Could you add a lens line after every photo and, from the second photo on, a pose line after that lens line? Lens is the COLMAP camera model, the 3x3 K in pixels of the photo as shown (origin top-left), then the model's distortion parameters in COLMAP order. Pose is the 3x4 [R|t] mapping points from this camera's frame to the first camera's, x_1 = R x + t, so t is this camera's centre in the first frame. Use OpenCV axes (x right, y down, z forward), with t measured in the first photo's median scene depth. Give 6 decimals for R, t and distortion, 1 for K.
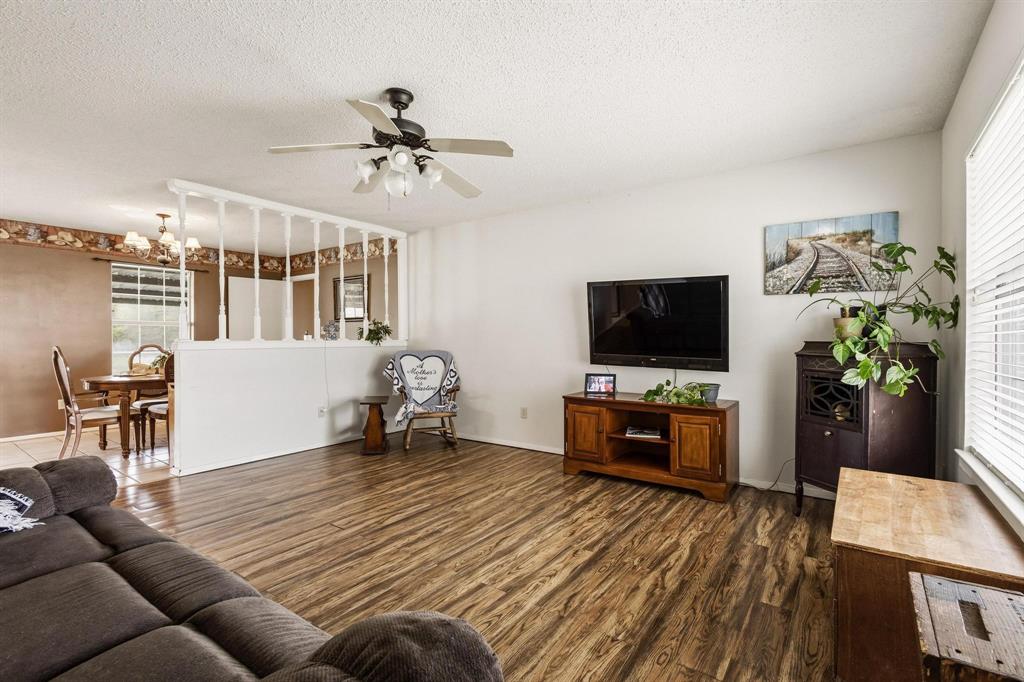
lens RADIAL K [[469.9, 0, 511.5], [0, 469.9, 339.1], [0, 0, 1]] dist [0.001885, 0.000476]
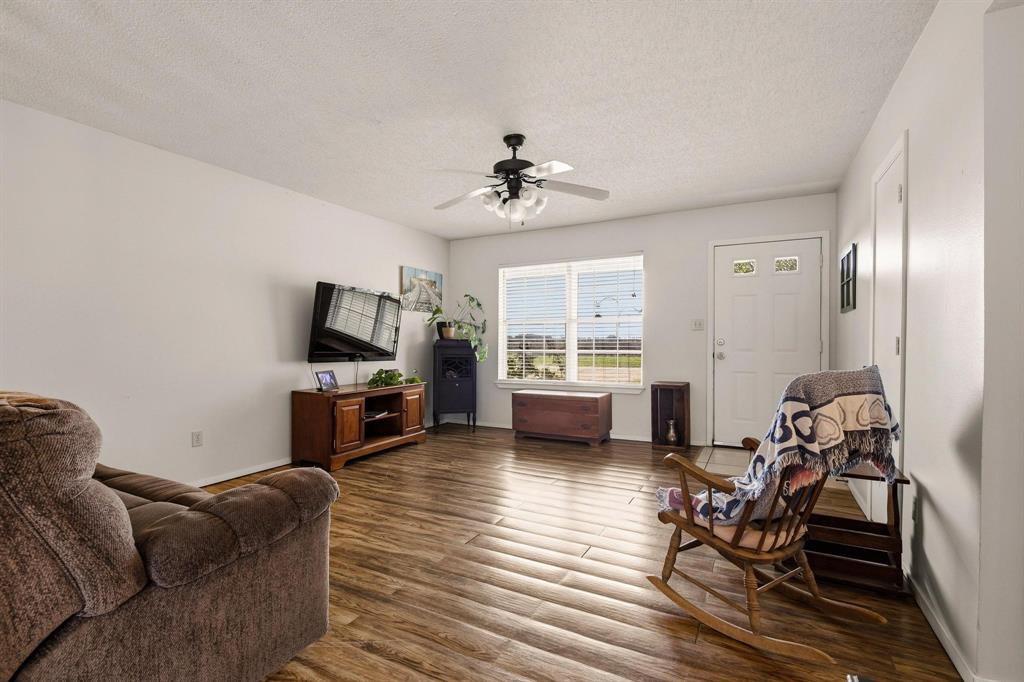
lens RADIAL K [[466.5, 0, 514.7], [0, 466.5, 337.6], [0, 0, 1]] dist [0.001514, -0.000158]
pose [[-0.136326, 0.004555, 0.990654, -1.138535], [0.002652, 0.999988, -0.004233, 0.005969], [-0.990661, 0.002050, -0.136336, 0.919454]]
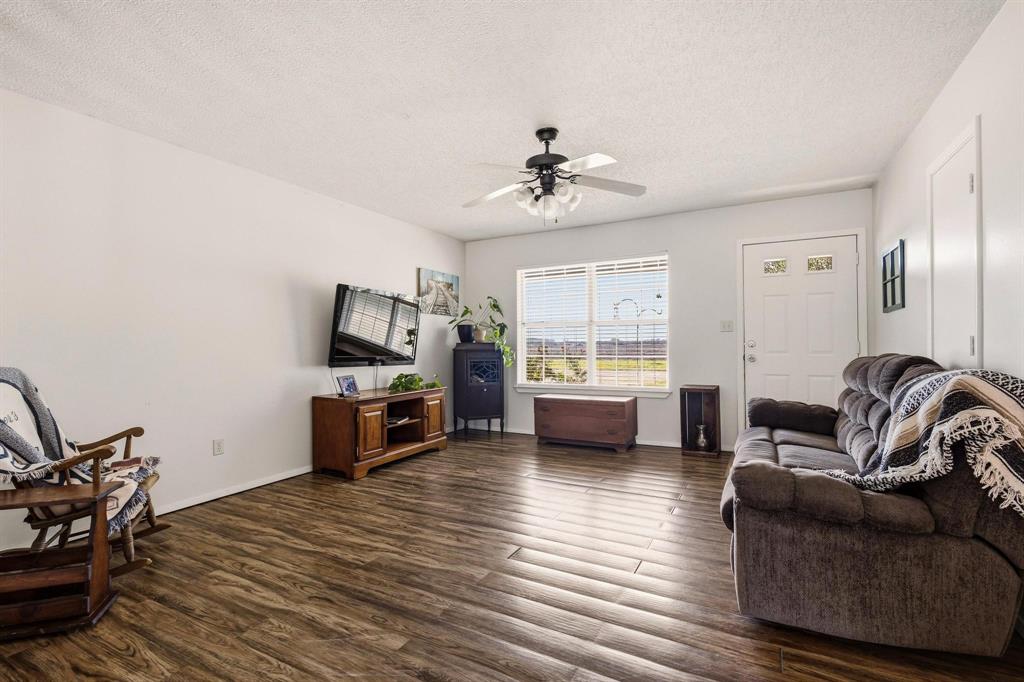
lens RADIAL K [[467.6, 0, 511.8], [0, 467.6, 339.4], [0, 0, 1]] dist [0.002342, 0.000119]
pose [[-0.127073, 0.009104, 0.991852, -1.089368], [0.008670, 0.999930, -0.008067, 0.007688], [-0.991855, 0.007574, -0.127143, 0.981780]]
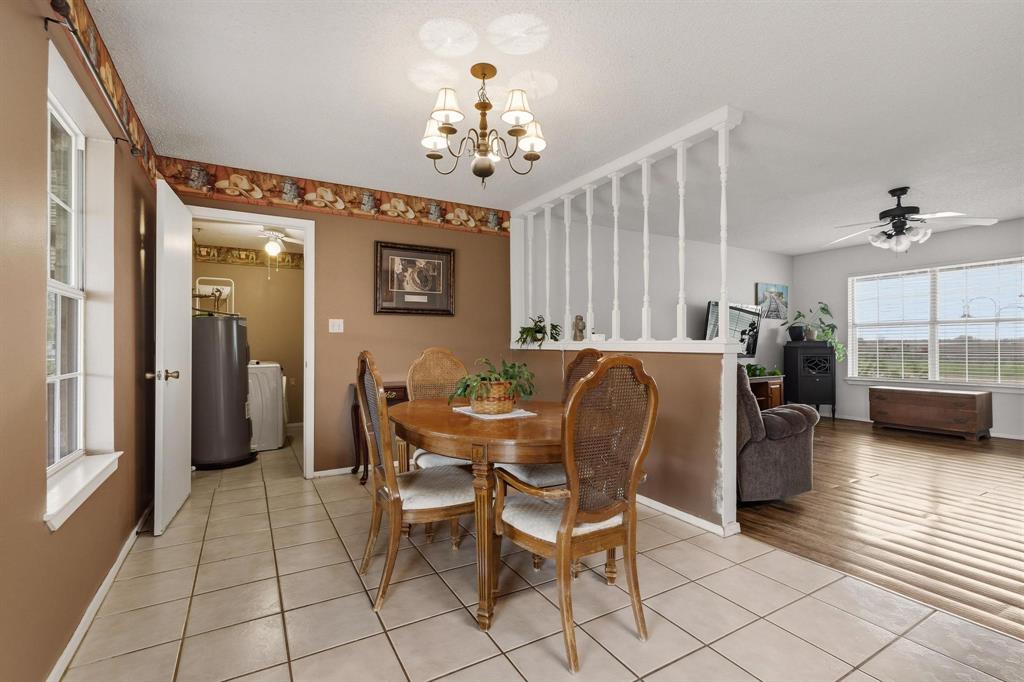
lens RADIAL K [[469.9, 0, 511.5], [0, 469.9, 339.1], [0, 0, 1]] dist [0.001885, 0.000476]
pose [[0.403822, 0.004763, 0.914825, -1.818865], [0.004545, 0.999964, -0.007213, 0.005427], [-0.914826, 0.007071, 0.403785, 1.255534]]
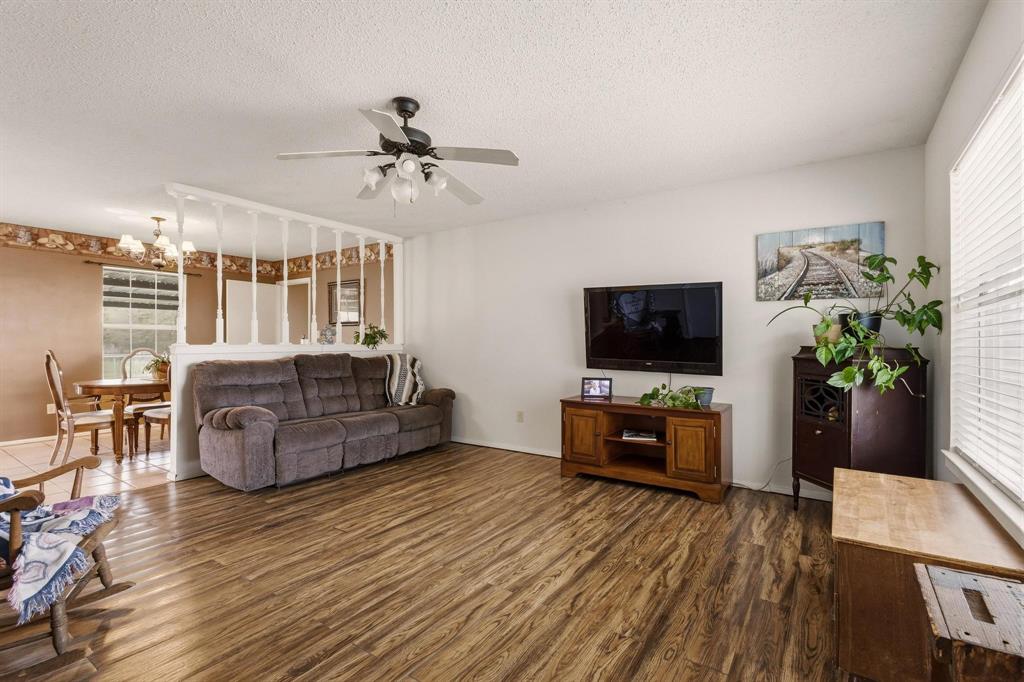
lens RADIAL K [[467.6, 0, 511.8], [0, 467.6, 339.4], [0, 0, 1]] dist [0.002342, 0.000119]
pose [[0.999683, 0.001962, 0.025104, -0.025942], [-0.001735, 0.999957, -0.009085, 0.000165], [-0.025121, 0.009038, 0.999644, -0.011190]]
